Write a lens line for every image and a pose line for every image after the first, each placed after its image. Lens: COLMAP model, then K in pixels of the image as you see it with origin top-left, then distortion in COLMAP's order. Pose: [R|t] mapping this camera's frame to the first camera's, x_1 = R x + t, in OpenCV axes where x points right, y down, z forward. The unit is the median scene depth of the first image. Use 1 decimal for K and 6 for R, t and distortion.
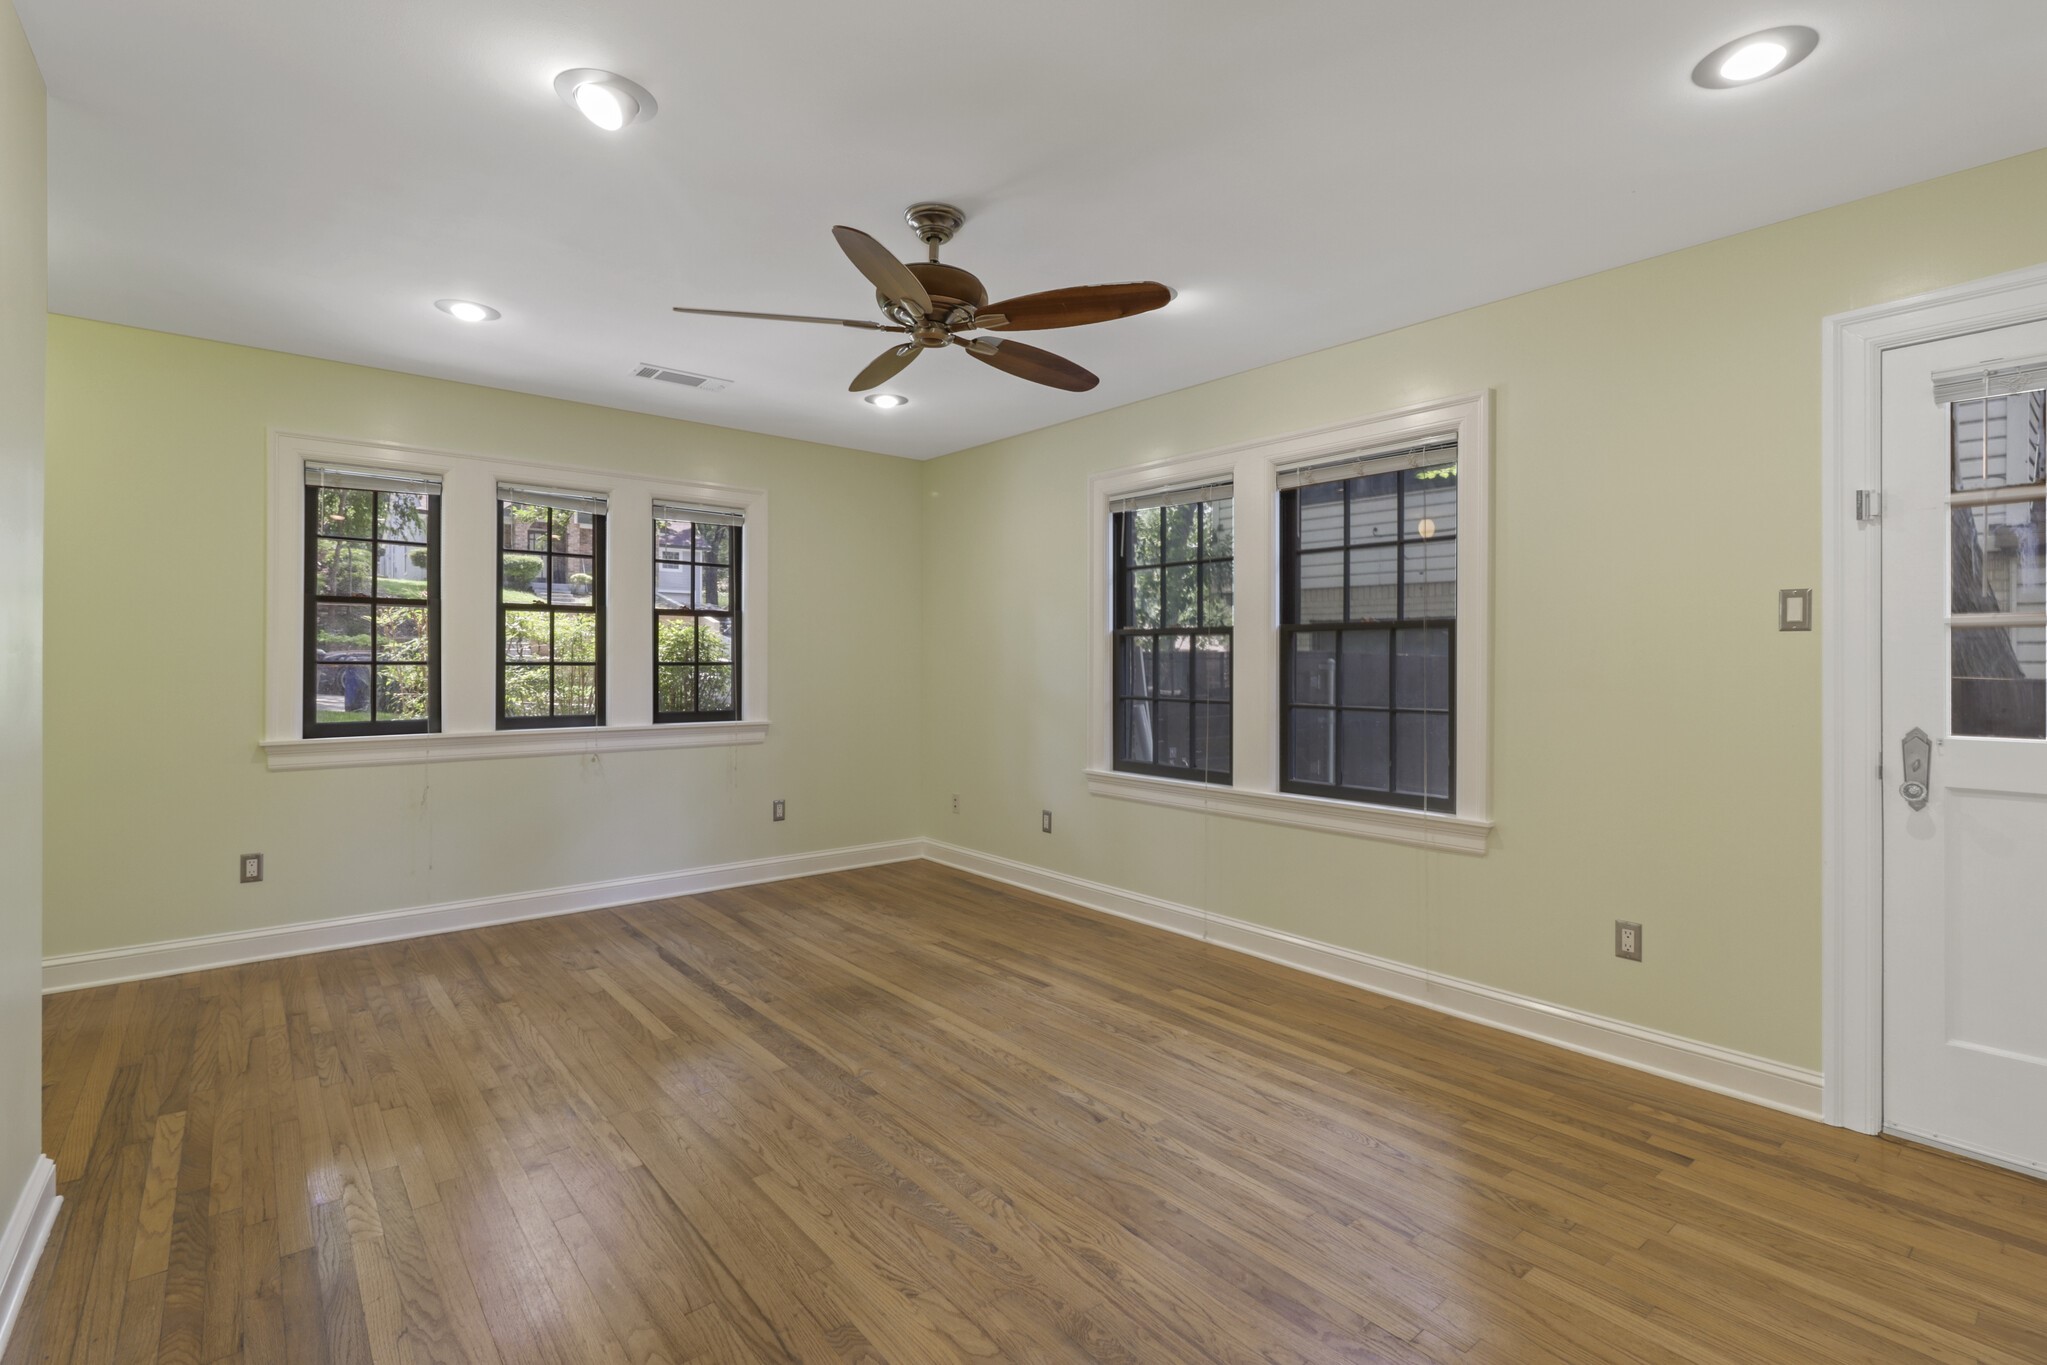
lens RADIAL K [[940.3, 0, 1018.2], [0, 940.3, 659.7], [0, 0, 1]] dist [0.000786, -0.000514]
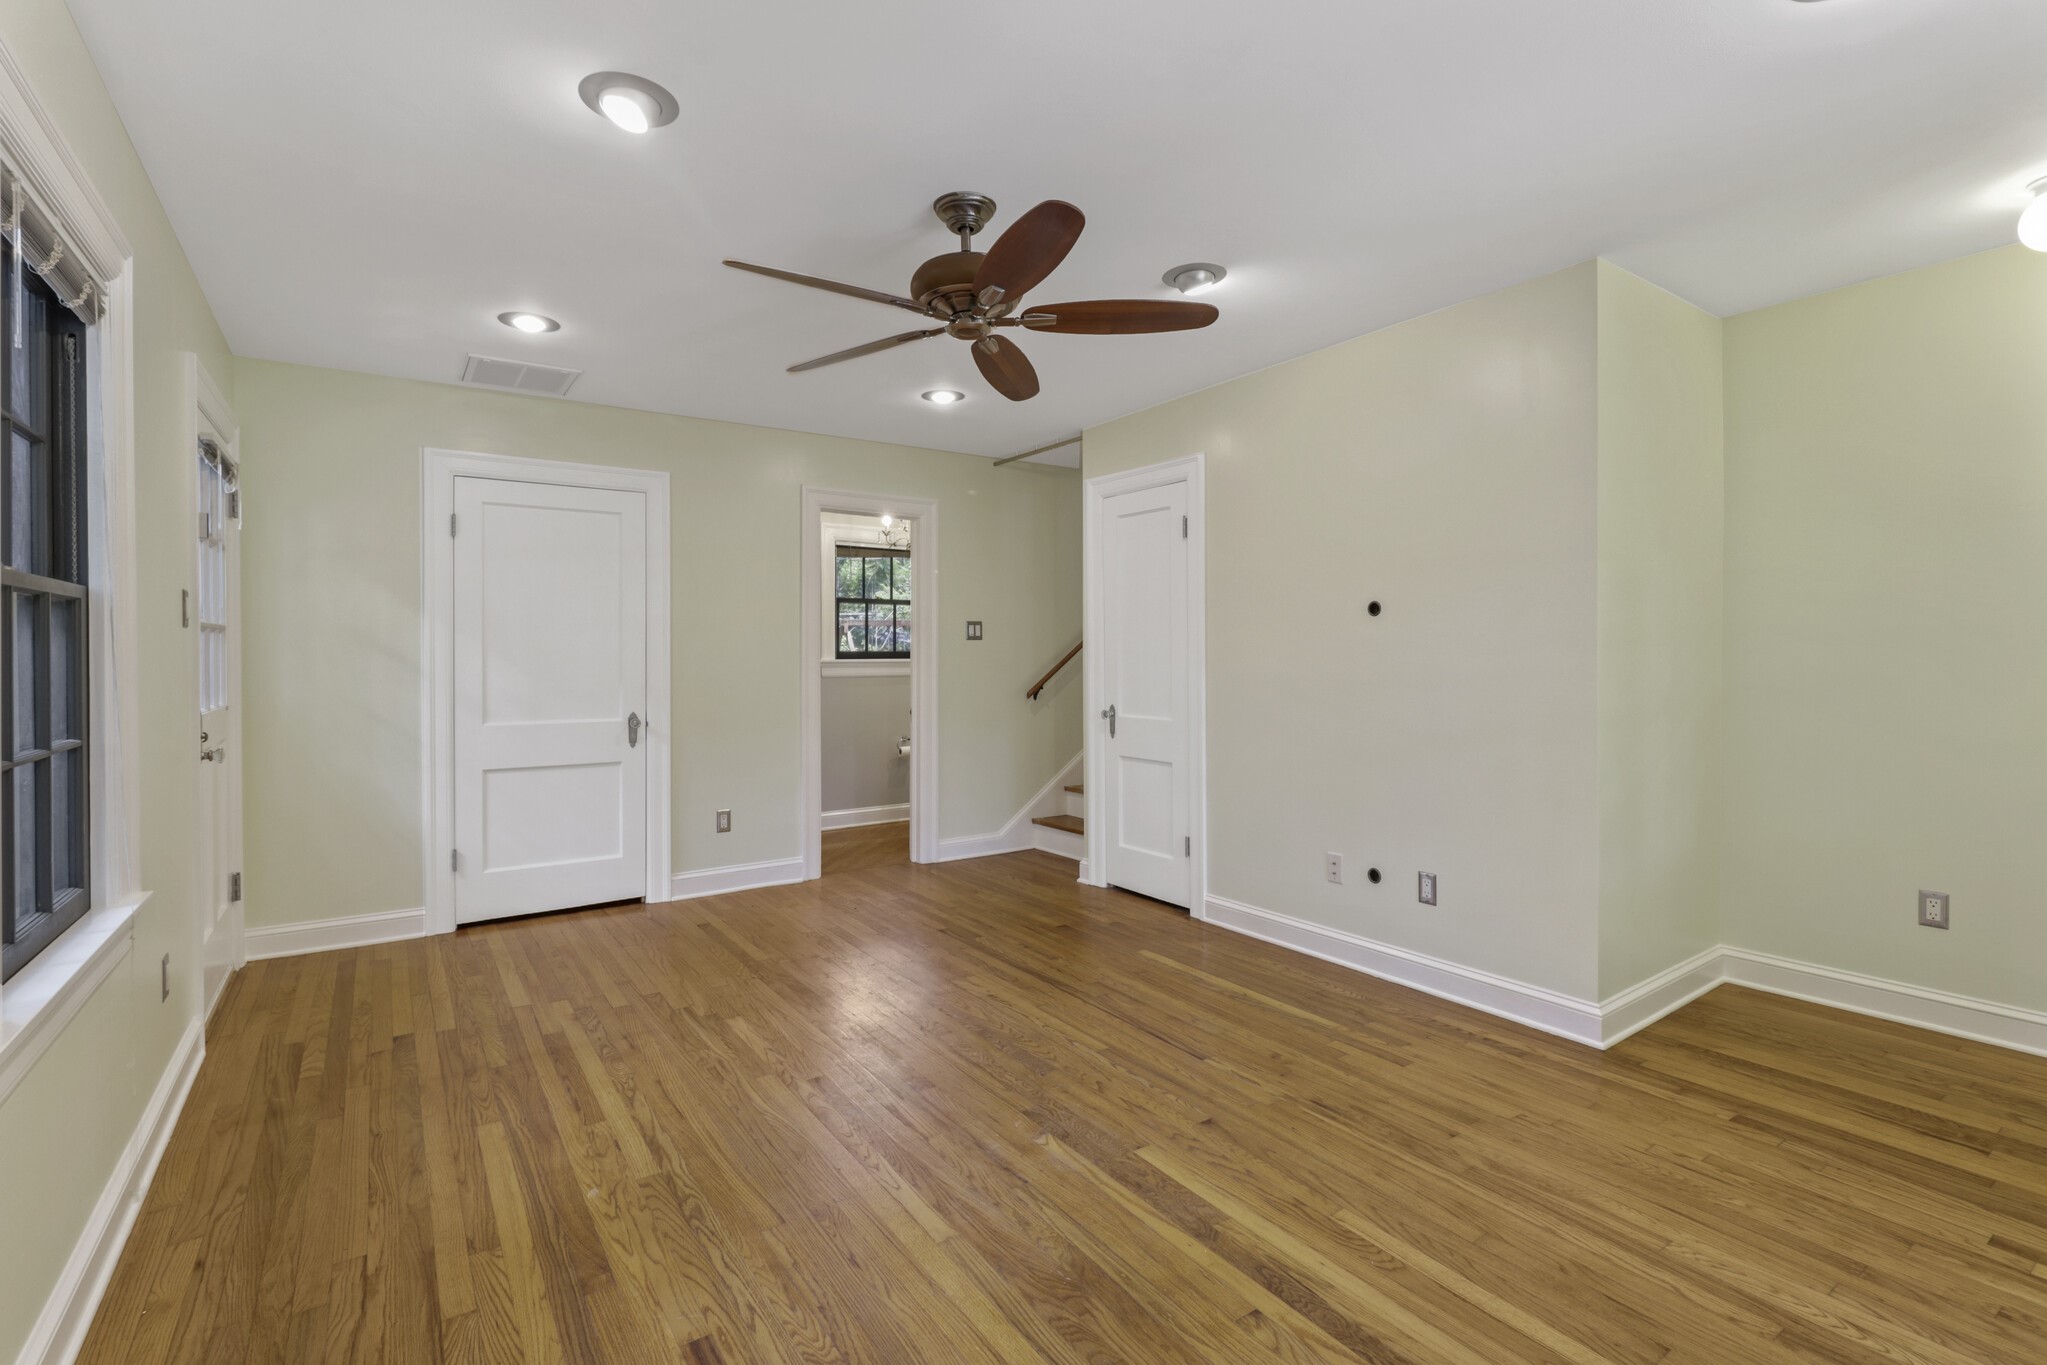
lens RADIAL K [[940.3, 0, 1018.2], [0, 940.3, 659.7], [0, 0, 1]] dist [0.000786, -0.000514]
pose [[-0.995421, -0.002732, 0.095549, -0.226707], [-0.002141, 0.999978, 0.006279, -0.001536], [-0.095564, 0.006045, -0.995405, 1.877369]]
